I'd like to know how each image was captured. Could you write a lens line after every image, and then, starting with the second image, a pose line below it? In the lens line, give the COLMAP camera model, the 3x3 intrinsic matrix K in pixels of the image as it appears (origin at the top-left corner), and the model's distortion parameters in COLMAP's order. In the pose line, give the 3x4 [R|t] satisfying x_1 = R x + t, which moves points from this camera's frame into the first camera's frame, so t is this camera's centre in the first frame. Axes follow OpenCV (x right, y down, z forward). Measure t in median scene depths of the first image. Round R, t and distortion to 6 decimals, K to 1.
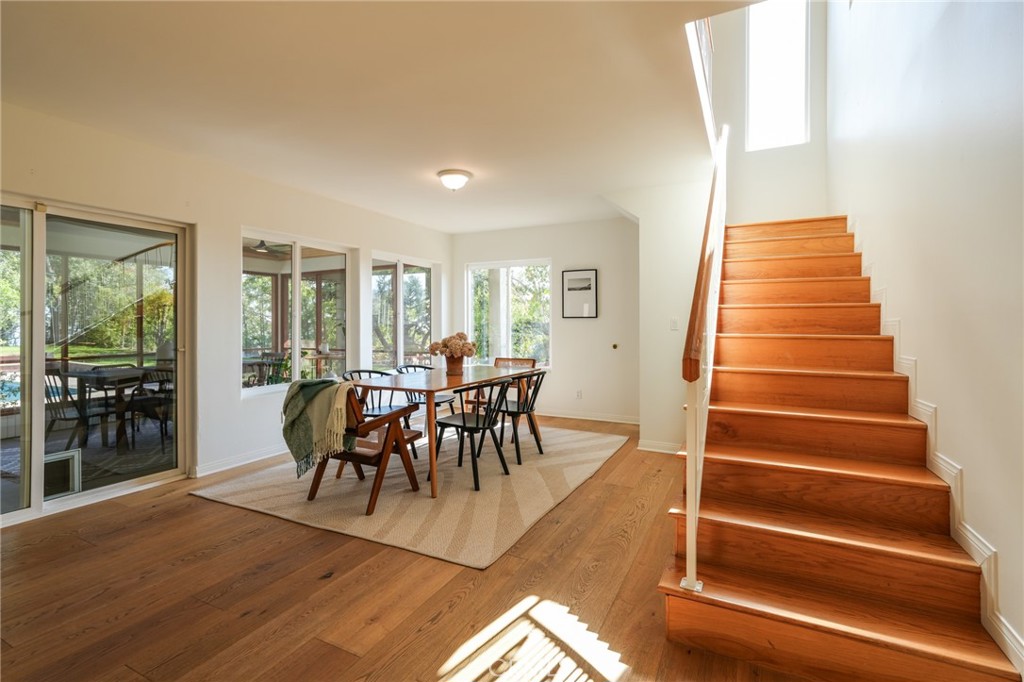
lens RADIAL K [[473.1, 0, 508.4], [0, 473.1, 318.9], [0, 0, 1]] dist [-0.001053, 0.000102]
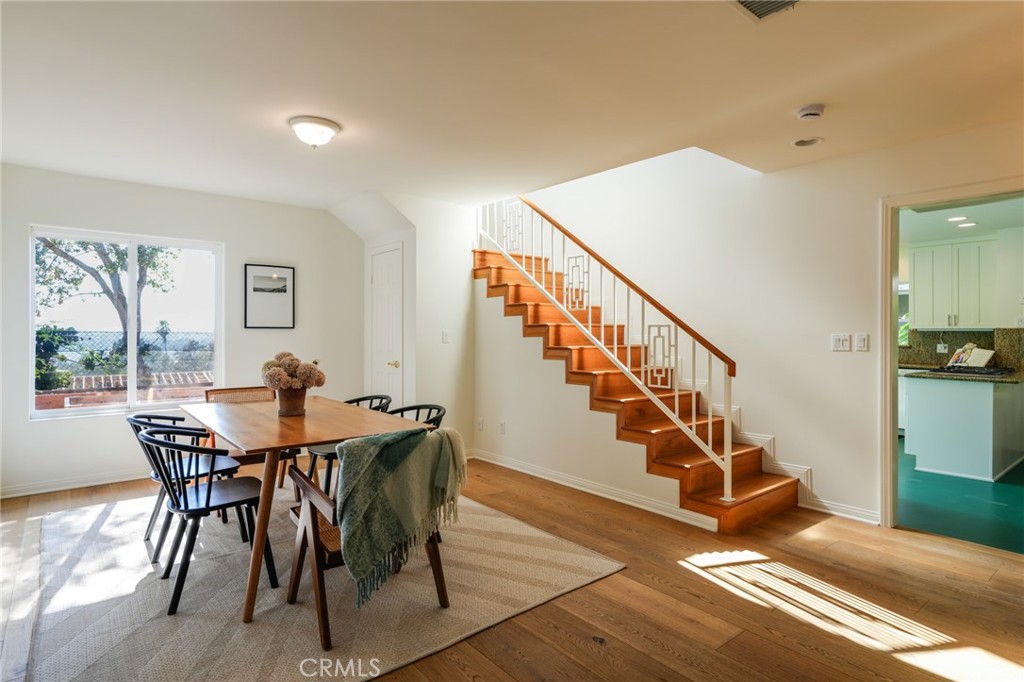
lens RADIAL K [[556.1, 0, 515.3], [0, 556.1, 315.3], [0, 0, 1]] dist [0.002262, 0.000647]
pose [[0.418026, 0.022351, 0.908160, -1.015782], [-0.002698, 0.999723, -0.023363, -0.006329], [-0.908431, 0.007317, 0.417971, 0.542558]]
